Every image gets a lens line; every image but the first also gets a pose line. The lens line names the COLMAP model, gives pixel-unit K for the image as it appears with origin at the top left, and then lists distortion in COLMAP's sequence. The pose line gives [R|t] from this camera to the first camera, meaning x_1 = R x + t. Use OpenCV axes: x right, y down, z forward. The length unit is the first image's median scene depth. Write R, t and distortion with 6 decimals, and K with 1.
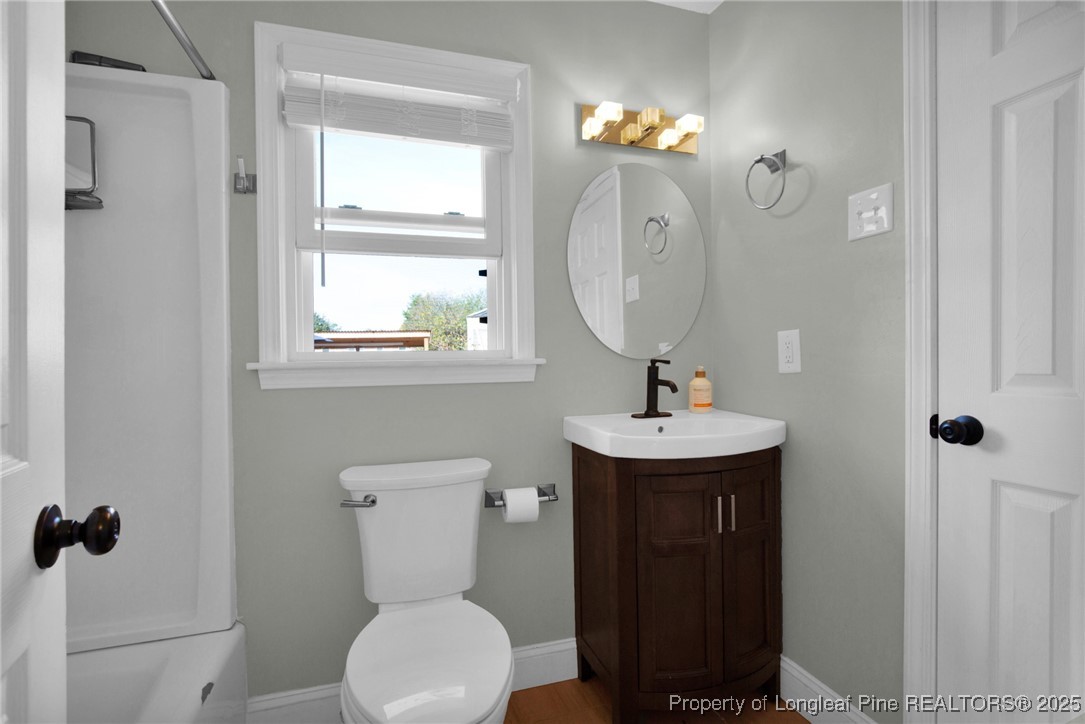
lens RADIAL K [[501.6, 0, 538.5], [0, 501.6, 359.3], [0, 0, 1]] dist [-0.040260, 0.000720]
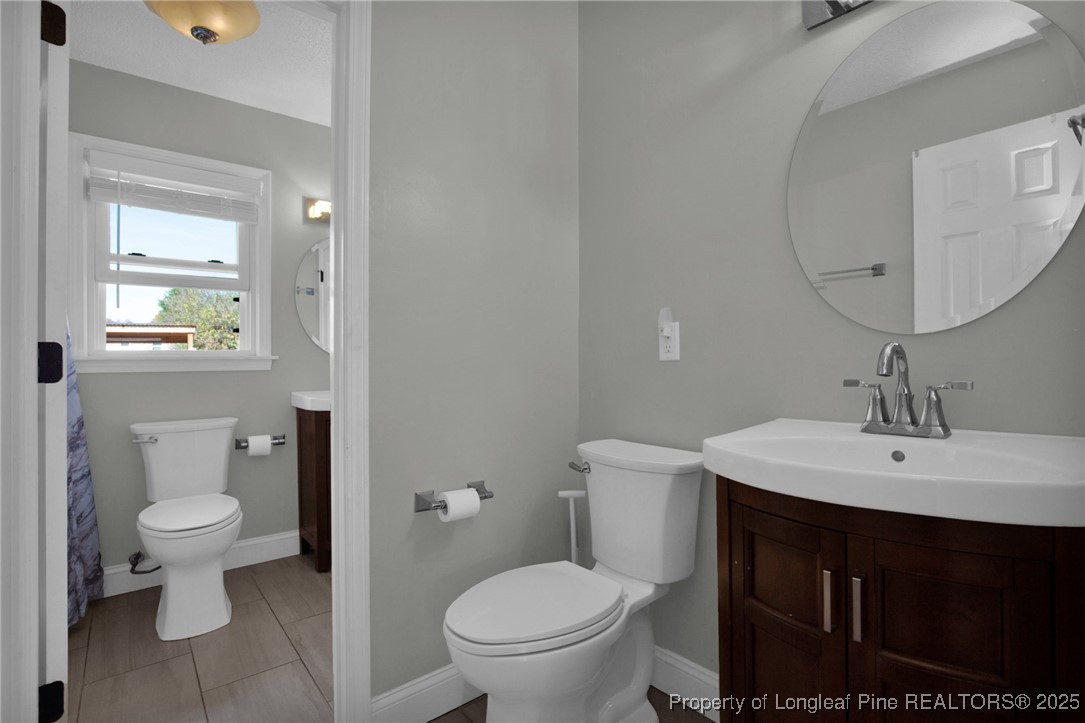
lens RADIAL K [[501.6, 0, 538.5], [0, 501.6, 358.8], [0, 0, 1]] dist [-0.040260, 0.000720]
pose [[0.922245, 0.008107, 0.386520, 0.167027], [-0.007858, 0.999967, -0.002223, 0.004801], [-0.386525, -0.000987, 0.922278, -0.787272]]
